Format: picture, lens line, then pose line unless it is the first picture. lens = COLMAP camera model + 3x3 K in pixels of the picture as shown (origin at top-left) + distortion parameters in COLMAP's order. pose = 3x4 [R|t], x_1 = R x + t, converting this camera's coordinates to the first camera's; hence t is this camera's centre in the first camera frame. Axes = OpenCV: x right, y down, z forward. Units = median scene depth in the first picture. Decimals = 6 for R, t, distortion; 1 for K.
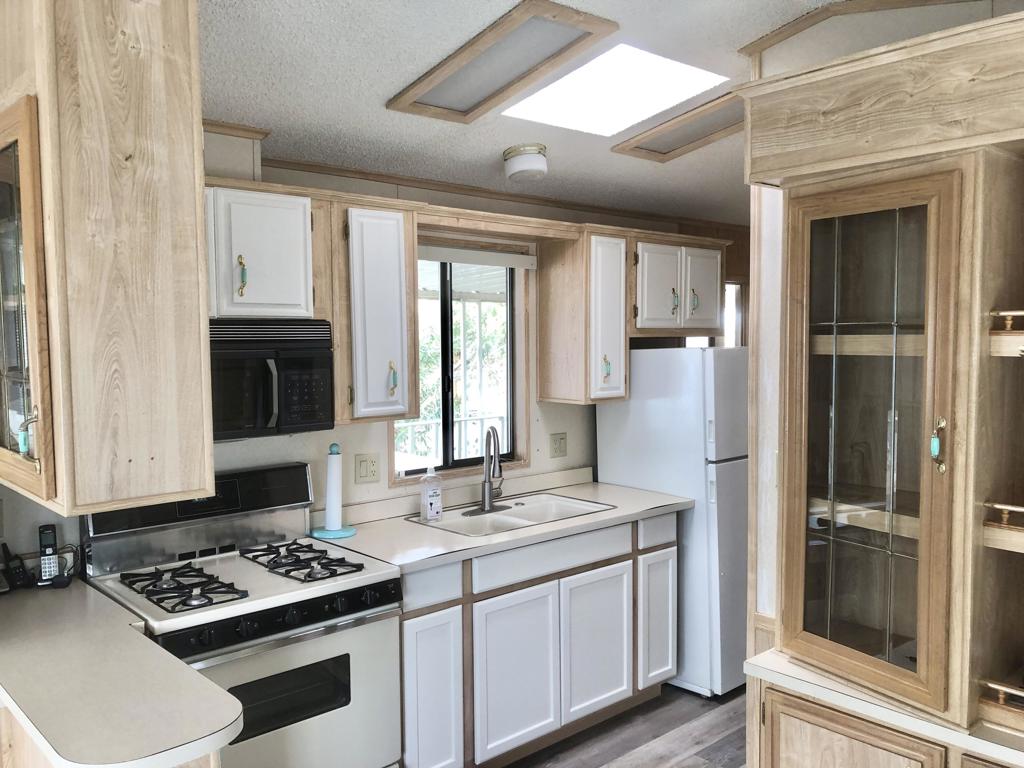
lens RADIAL K [[832.8, 0, 514.9], [0, 832.8, 364.4], [0, 0, 1]] dist [0.009412, 0.003934]
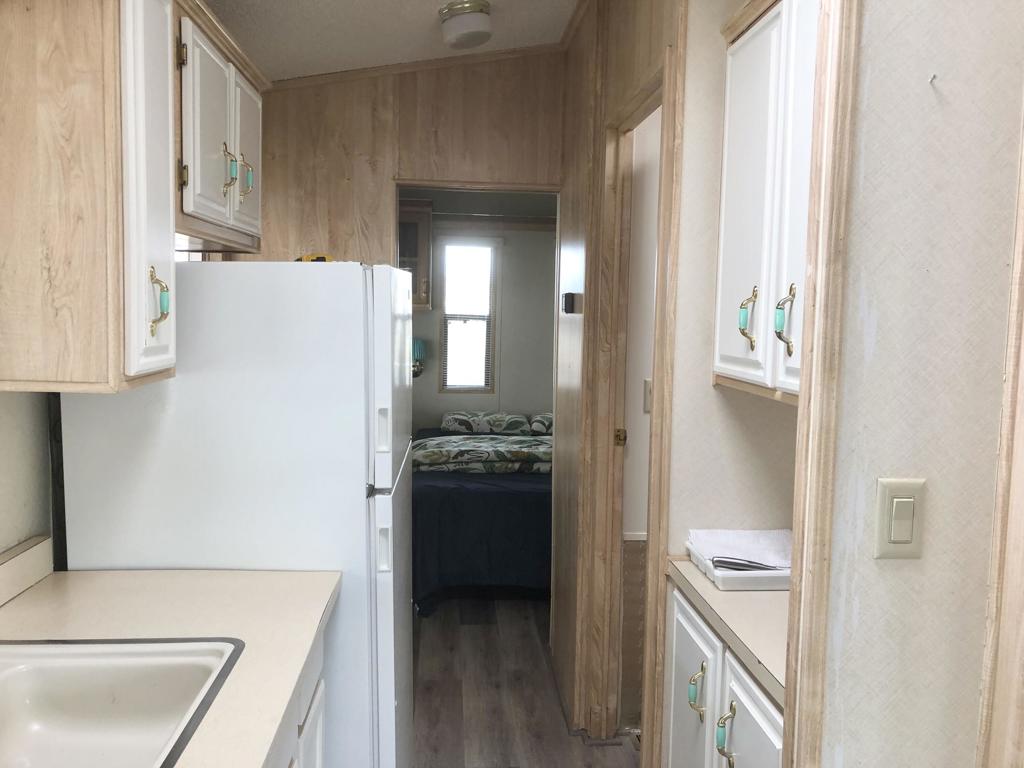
lens RADIAL K [[832.8, 0, 514.9], [0, 832.8, 364.4], [0, 0, 1]] dist [0.009412, 0.003934]
pose [[0.611700, -0.033579, 0.790377, -0.106380], [-0.004473, 0.998936, 0.045902, 0.016674], [-0.791077, -0.031614, 0.610899, 0.610963]]
